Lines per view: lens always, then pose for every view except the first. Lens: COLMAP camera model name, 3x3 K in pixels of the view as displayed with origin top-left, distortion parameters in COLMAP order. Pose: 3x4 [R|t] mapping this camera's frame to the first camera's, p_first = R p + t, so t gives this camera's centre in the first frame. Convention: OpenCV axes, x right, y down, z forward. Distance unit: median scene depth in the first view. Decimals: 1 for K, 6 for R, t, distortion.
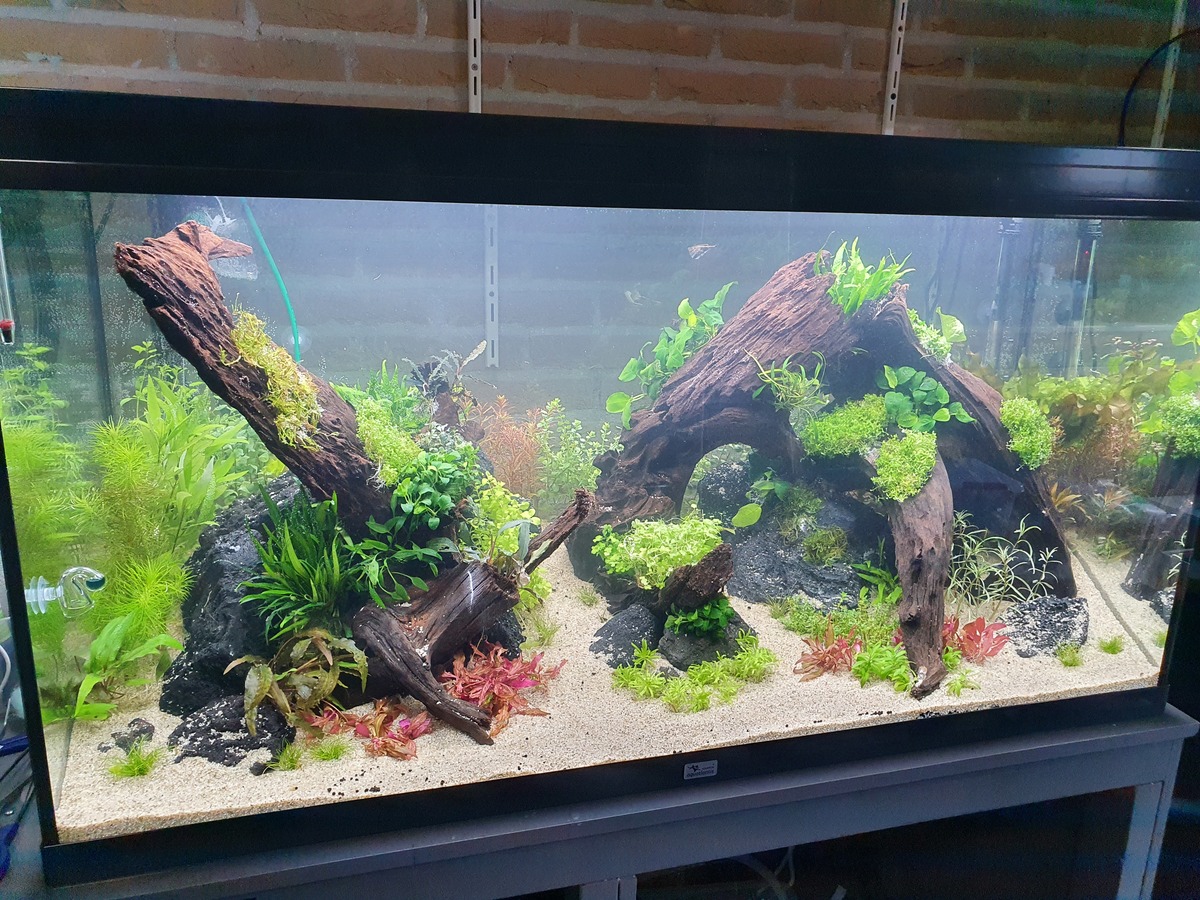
lens RADIAL K [[951.6, 0, 619.6], [0, 951.6, 471.6], [0, 0, 1]] dist [0.002423, 0.002100]
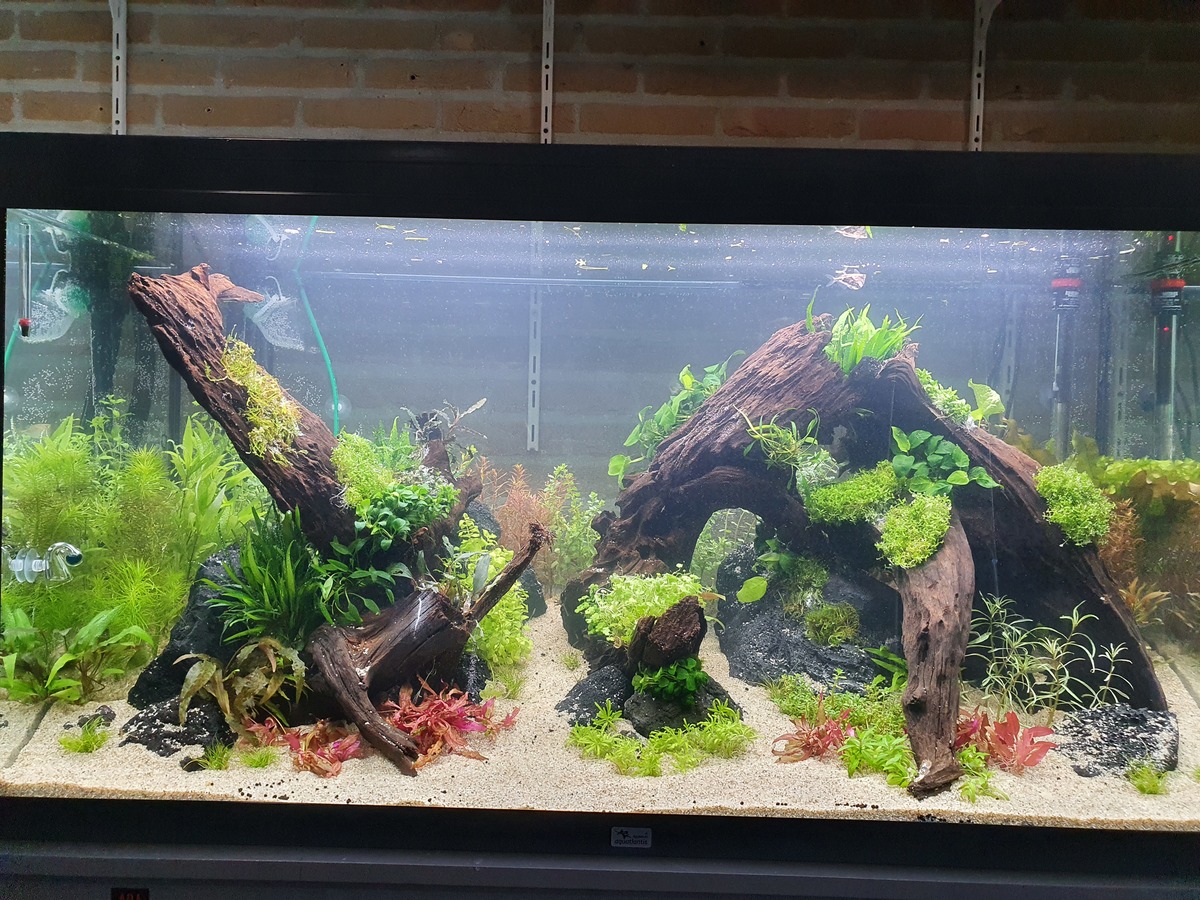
lens RADIAL K [[951.6, 0, 593.2], [0, 951.6, 439.0], [0, 0, 1]] dist [0.002423, 0.002100]
pose [[0.957276, -0.002882, -0.289162, 0.282056], [-0.073374, 0.964806, -0.252520, 0.166267], [0.279713, 0.262949, 0.923374, 0.063423]]
